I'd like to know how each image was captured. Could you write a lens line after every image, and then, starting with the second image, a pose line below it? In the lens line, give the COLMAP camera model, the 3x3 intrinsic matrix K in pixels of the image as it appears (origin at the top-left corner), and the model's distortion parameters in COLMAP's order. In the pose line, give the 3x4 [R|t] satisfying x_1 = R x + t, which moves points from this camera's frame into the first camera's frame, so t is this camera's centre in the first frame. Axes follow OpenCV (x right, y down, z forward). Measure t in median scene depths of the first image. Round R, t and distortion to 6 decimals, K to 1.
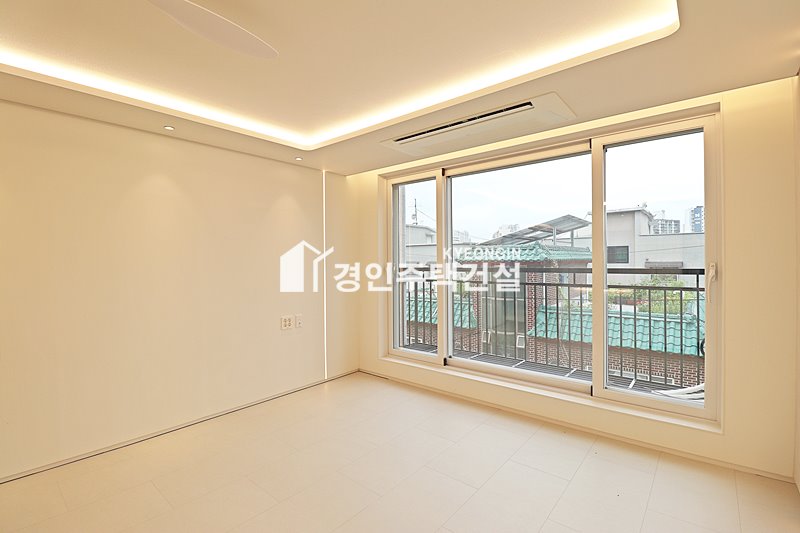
lens RADIAL K [[368.6, 0, 402.0], [0, 368.6, 261.7], [0, 0, 1]] dist [-0.006427, -0.009606]
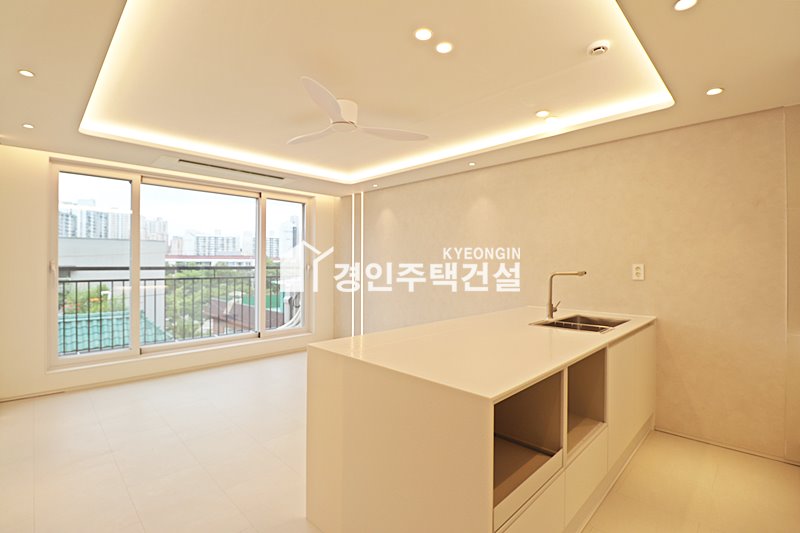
lens RADIAL K [[369.8, 0, 404.7], [0, 369.8, 262.8], [0, 0, 1]] dist [-0.003420, -0.011162]
pose [[0.079305, 0.012531, 0.996772, -0.814581], [-0.002485, 0.999920, -0.012373, 0.017338], [-0.996847, -0.001496, 0.079330, 0.111481]]
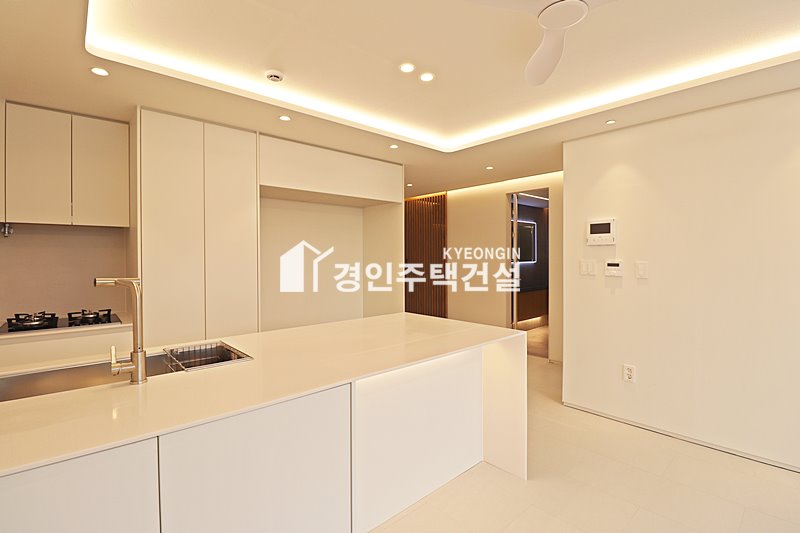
lens RADIAL K [[369.8, 0, 404.7], [0, 369.8, 262.8], [0, 0, 1]] dist [-0.003420, -0.011162]
pose [[-0.136091, 0.023432, -0.990419, 0.135323], [0.001772, 0.999724, 0.023408, 0.002160], [0.990695, 0.001431, -0.136095, 0.164085]]
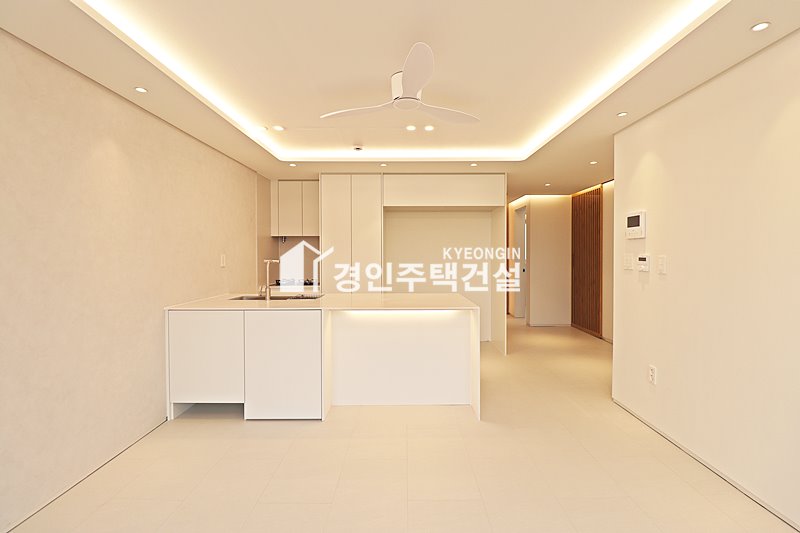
lens RADIAL K [[369.8, 0, 404.7], [0, 369.8, 262.8], [0, 0, 1]] dist [-0.003420, -0.011162]
pose [[-0.764900, 0.024189, -0.643695, 0.144925], [0.006515, 0.999534, 0.029819, 0.006870], [0.644116, 0.018615, -0.764701, 0.684245]]
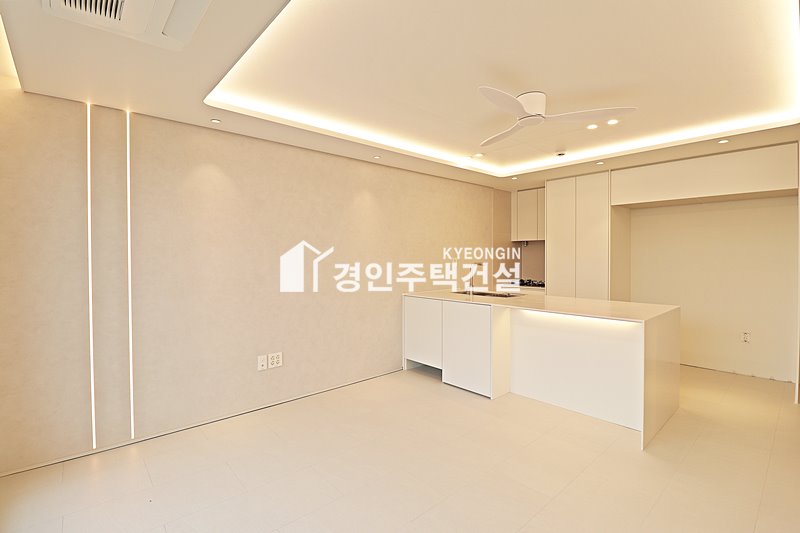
lens RADIAL K [[368.6, 0, 402.0], [0, 368.6, 261.7], [0, 0, 1]] dist [-0.006427, -0.009606]
pose [[-0.989635, 0.010166, 0.143246, -0.092893], [0.012558, 0.999796, 0.015807, 0.002188], [-0.143056, 0.017442, -0.989561, 0.883951]]
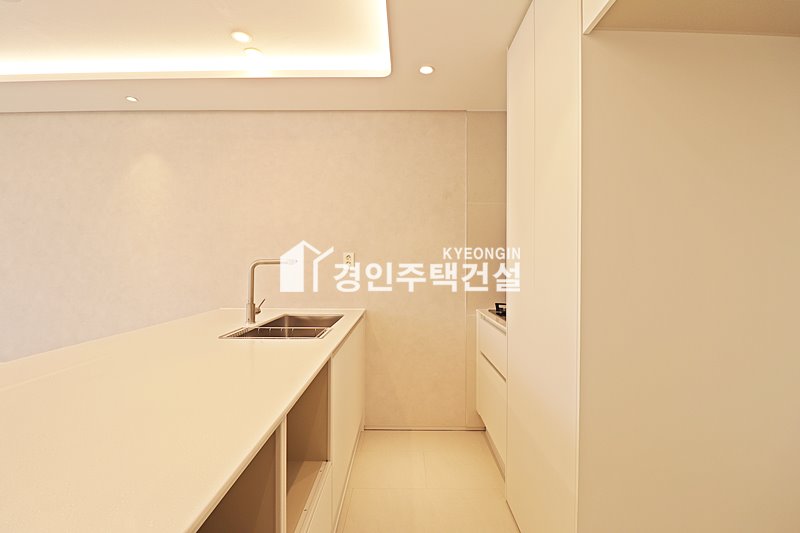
lens RADIAL K [[369.8, 0, 404.7], [0, 369.8, 262.8], [0, 0, 1]] dist [-0.003420, -0.011162]
pose [[-0.640112, 0.005131, 0.768265, -0.634836], [0.003281, 0.999987, -0.003944, 0.030662], [-0.768275, -0.000004, -0.640120, 0.059463]]
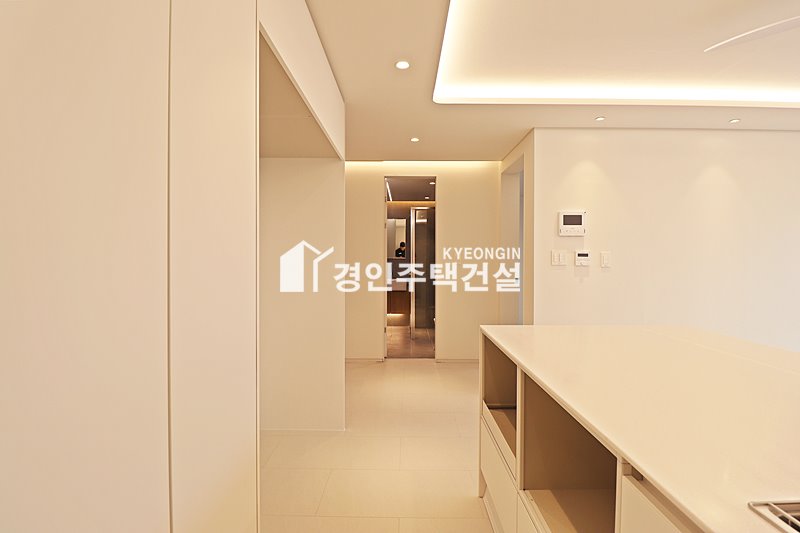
lens RADIAL K [[369.8, 0, 404.7], [0, 369.8, 262.8], [0, 0, 1]] dist [-0.003420, -0.011162]
pose [[0.641154, 0.018060, -0.767200, -0.264976], [-0.007709, 0.999824, 0.017093, 0.028356], [0.767374, -0.005045, 0.641180, -0.281531]]
